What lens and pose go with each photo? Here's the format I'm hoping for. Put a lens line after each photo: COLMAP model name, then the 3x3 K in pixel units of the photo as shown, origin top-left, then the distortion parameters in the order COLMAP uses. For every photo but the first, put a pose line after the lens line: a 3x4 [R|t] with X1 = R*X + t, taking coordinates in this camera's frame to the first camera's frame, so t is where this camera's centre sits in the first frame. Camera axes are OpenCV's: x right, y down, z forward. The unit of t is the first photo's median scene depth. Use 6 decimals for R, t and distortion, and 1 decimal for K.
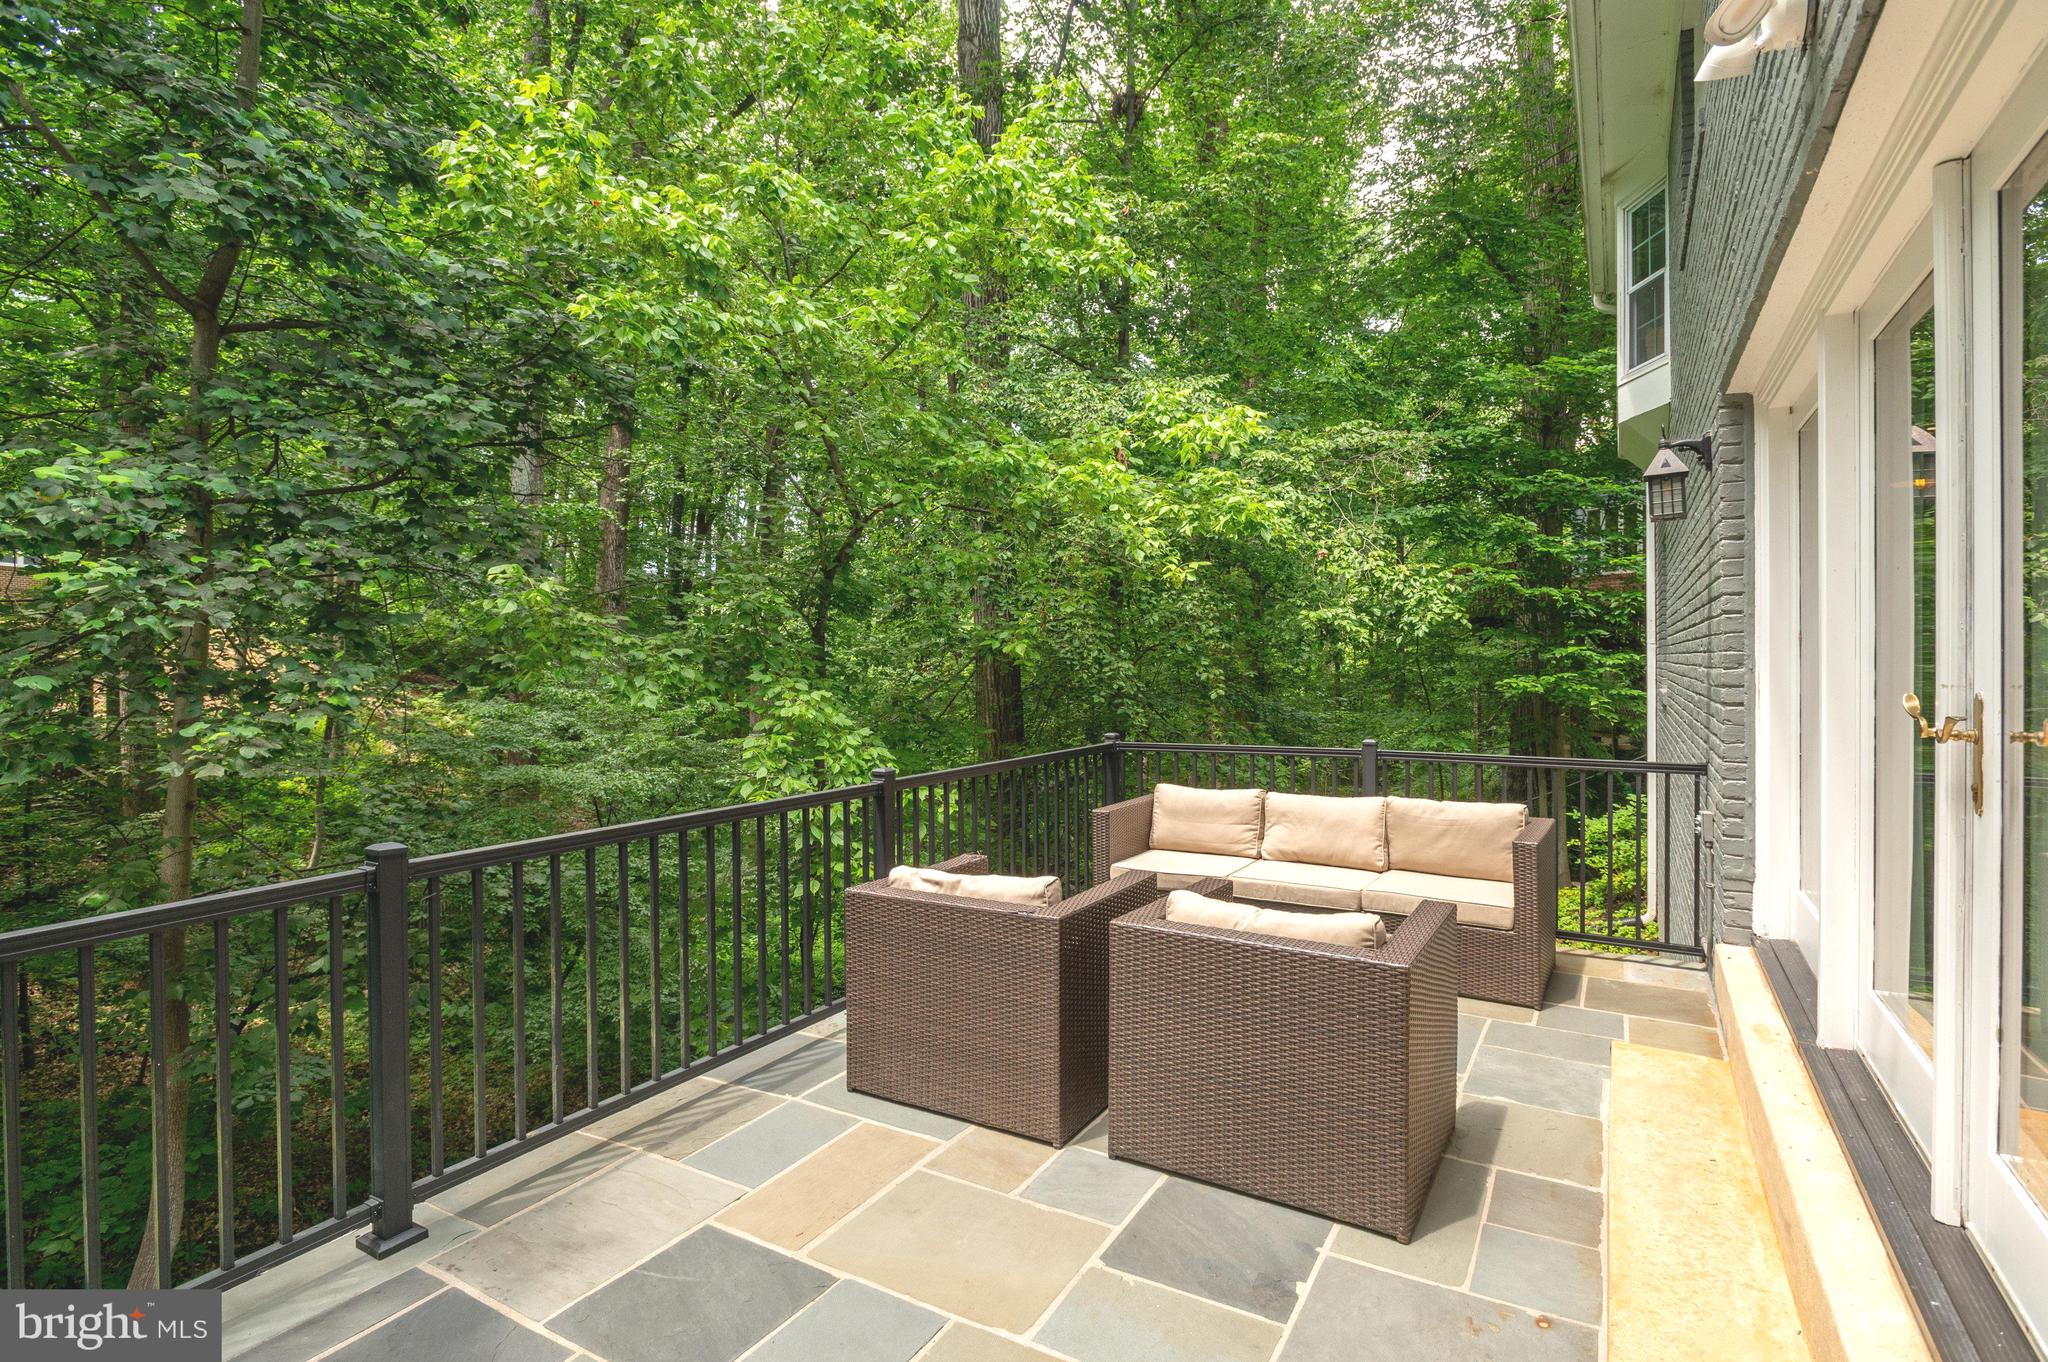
lens RADIAL K [[1020.6, 0, 1025.2], [0, 1020.6, 673.7], [0, 0, 1]] dist [-0.008092, 0.000862]
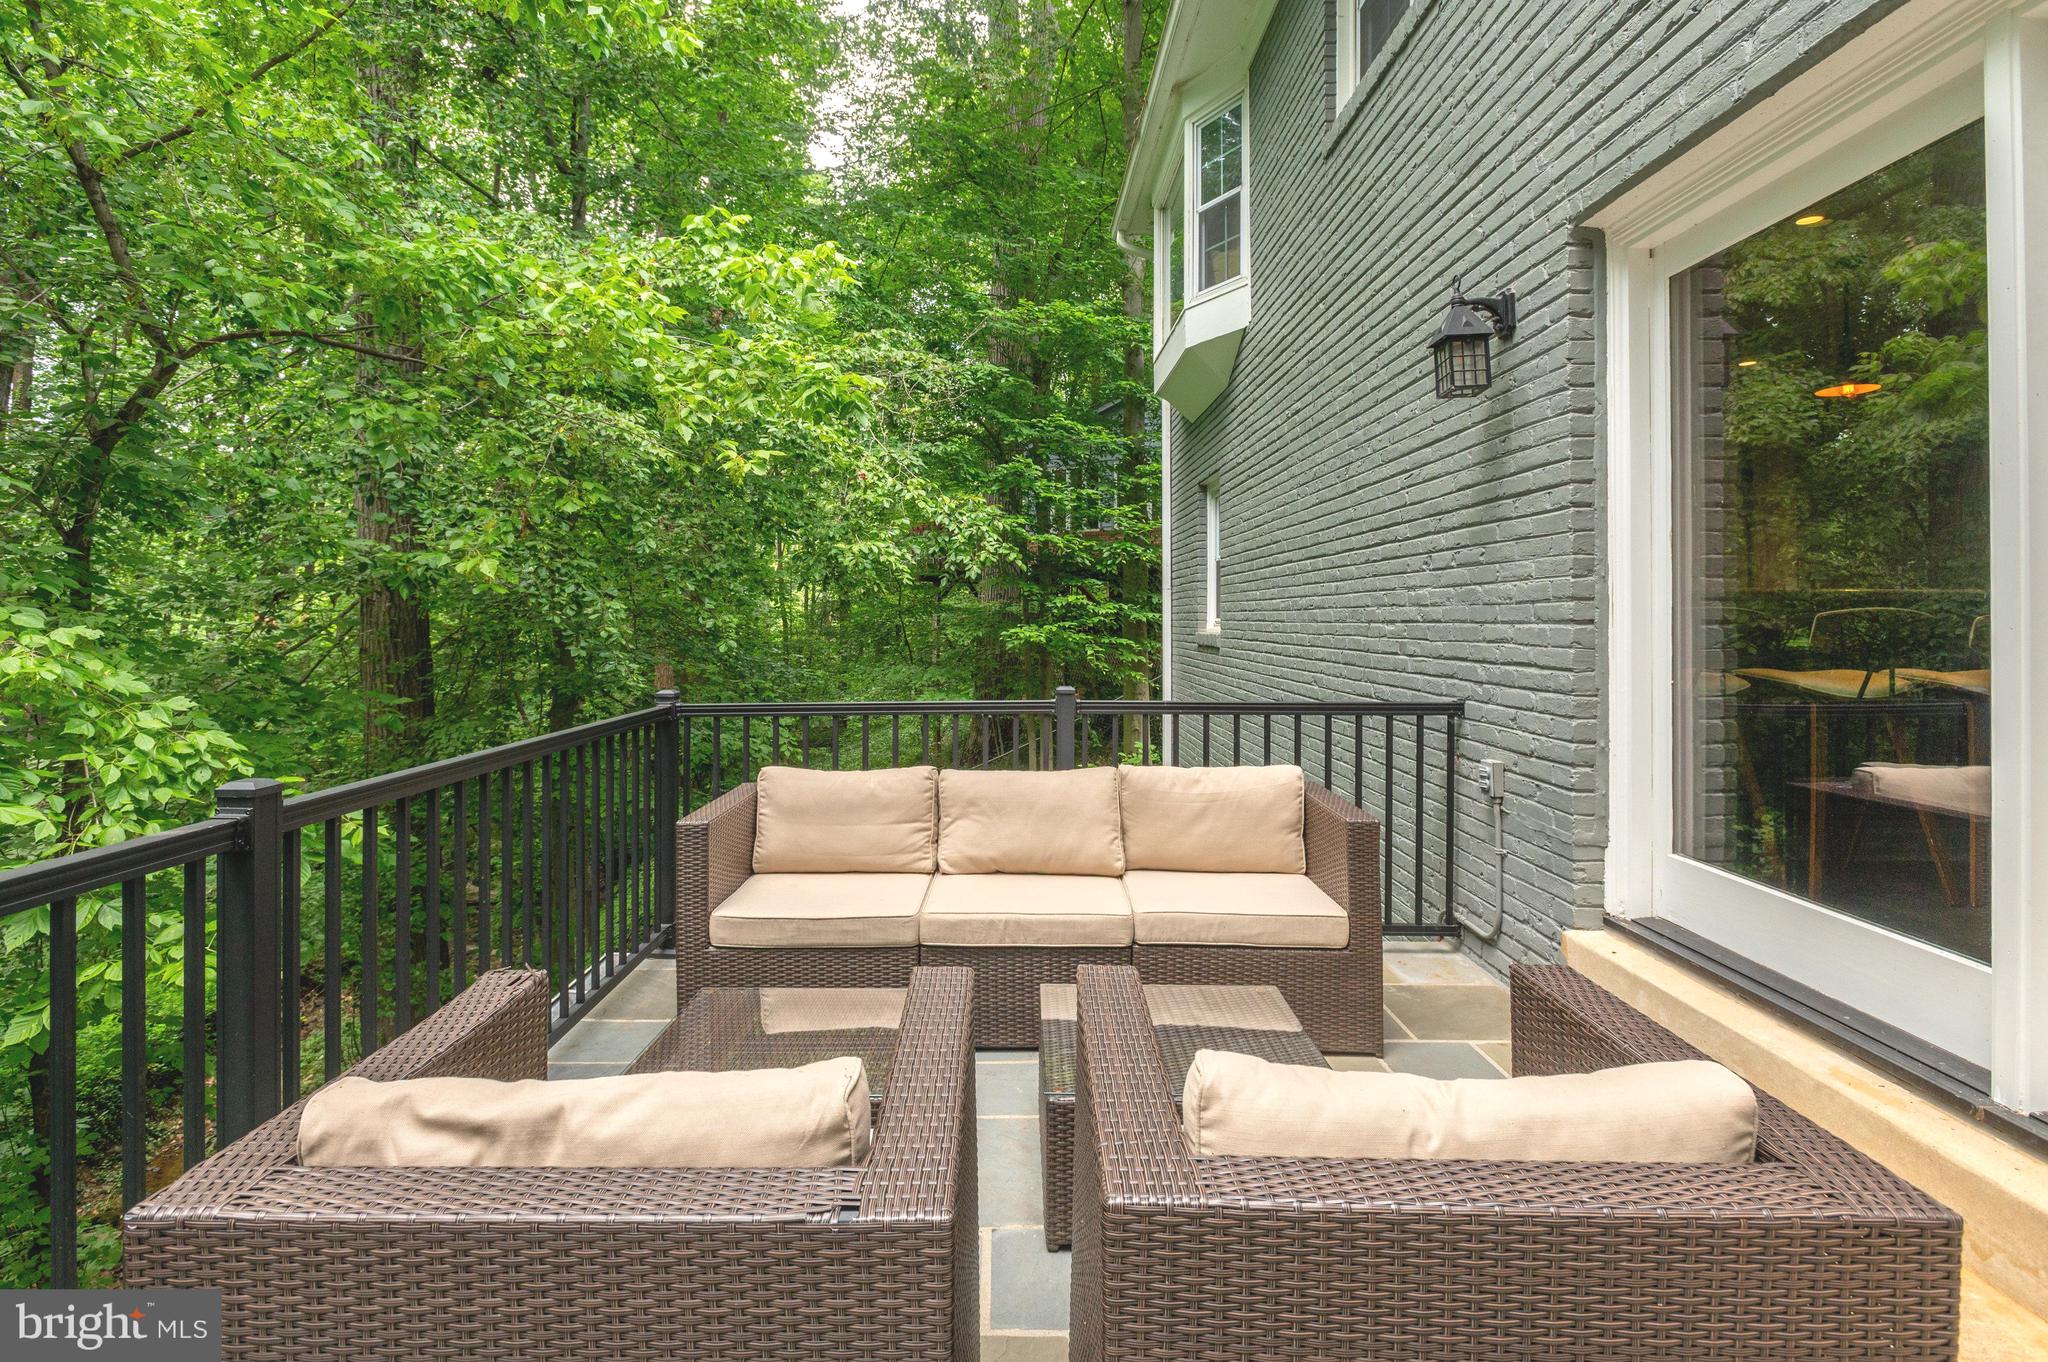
lens RADIAL K [[1020.6, 0, 981.7], [0, 1020.6, 614.2], [0, 0, 1]] dist [-0.008092, 0.000862]
pose [[0.867779, 0.007473, 0.496894, -0.054887], [0.004130, 0.999744, -0.022248, 0.022518], [-0.496933, 0.021359, 0.867526, 0.312671]]
